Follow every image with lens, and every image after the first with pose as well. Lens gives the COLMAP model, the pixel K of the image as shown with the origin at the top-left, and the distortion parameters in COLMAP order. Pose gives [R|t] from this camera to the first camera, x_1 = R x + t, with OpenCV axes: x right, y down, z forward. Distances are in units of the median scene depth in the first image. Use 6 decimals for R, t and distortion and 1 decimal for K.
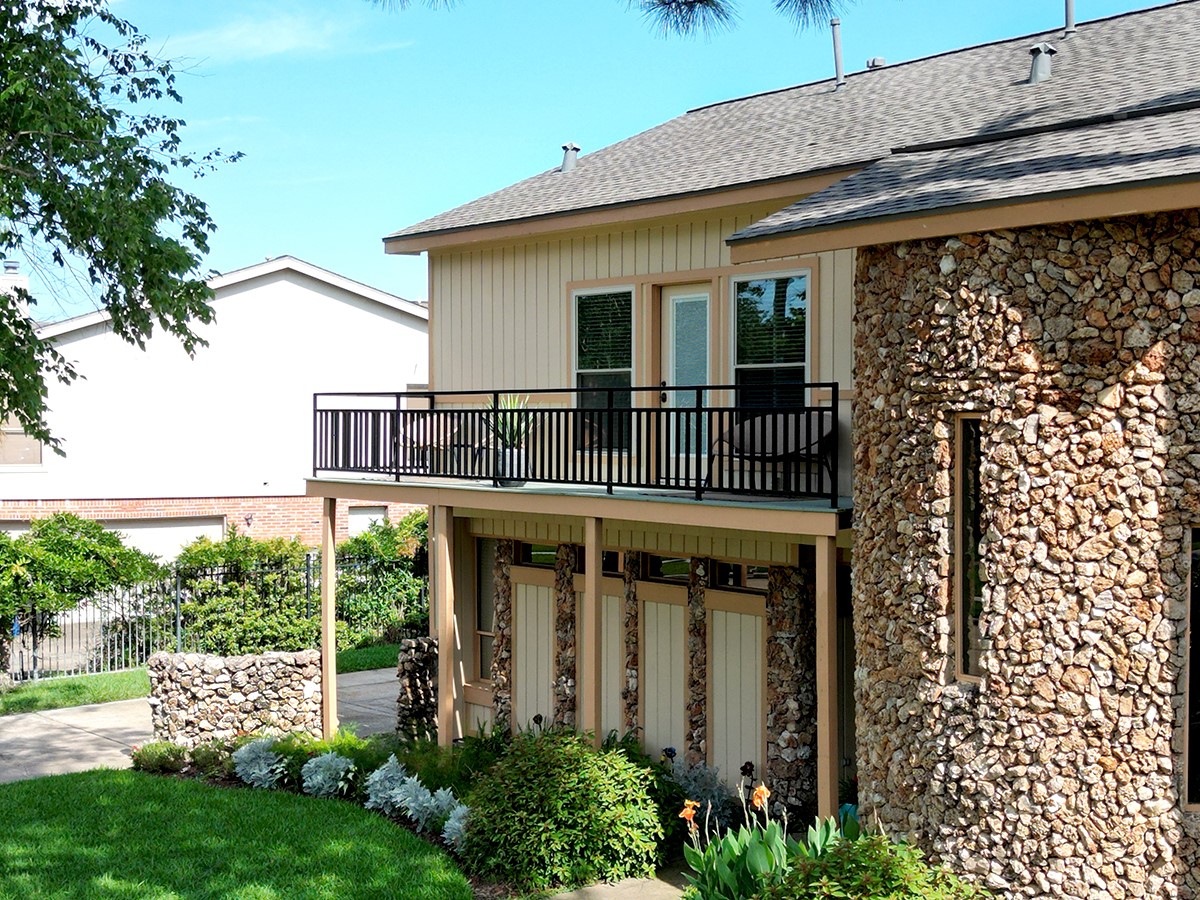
lens RADIAL K [[1716.9, 0, 600.0], [0, 1716.9, 450.0], [0, 0, 1]] dist [0.037450, 0.029805]
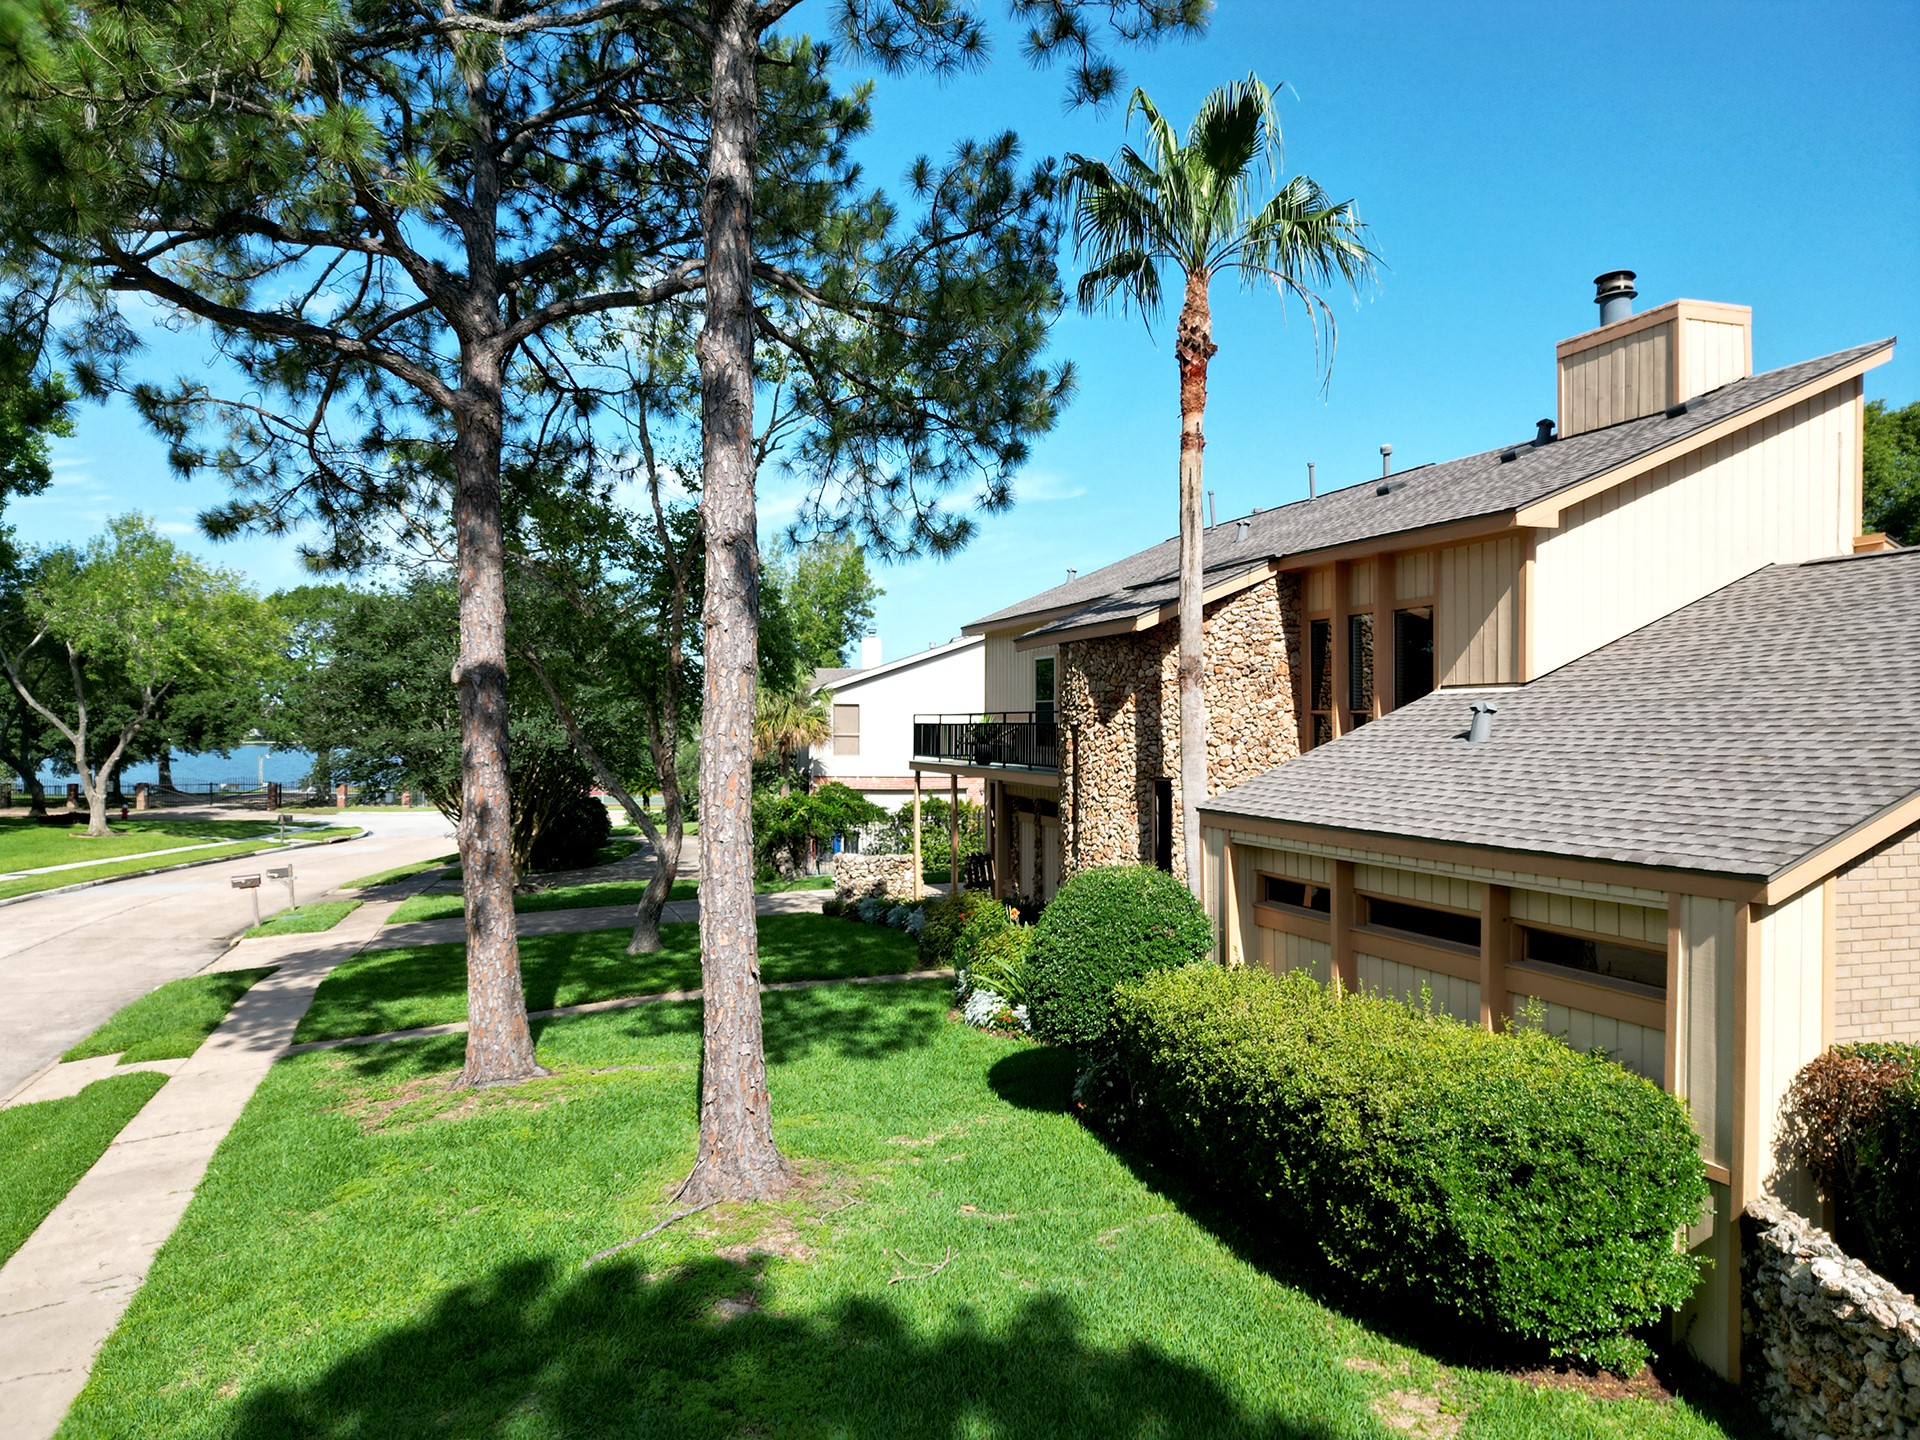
lens RADIAL K [[1338.1, 0, 960.0], [0, 1338.1, 720.0], [0, 0, 1]] dist [0.068441, -0.051043]
pose [[0.945335, 0.003233, -0.326084, 0.627179], [-0.011355, 0.999671, -0.023007, 0.010551], [0.325903, 0.025452, 0.945061, -0.603247]]
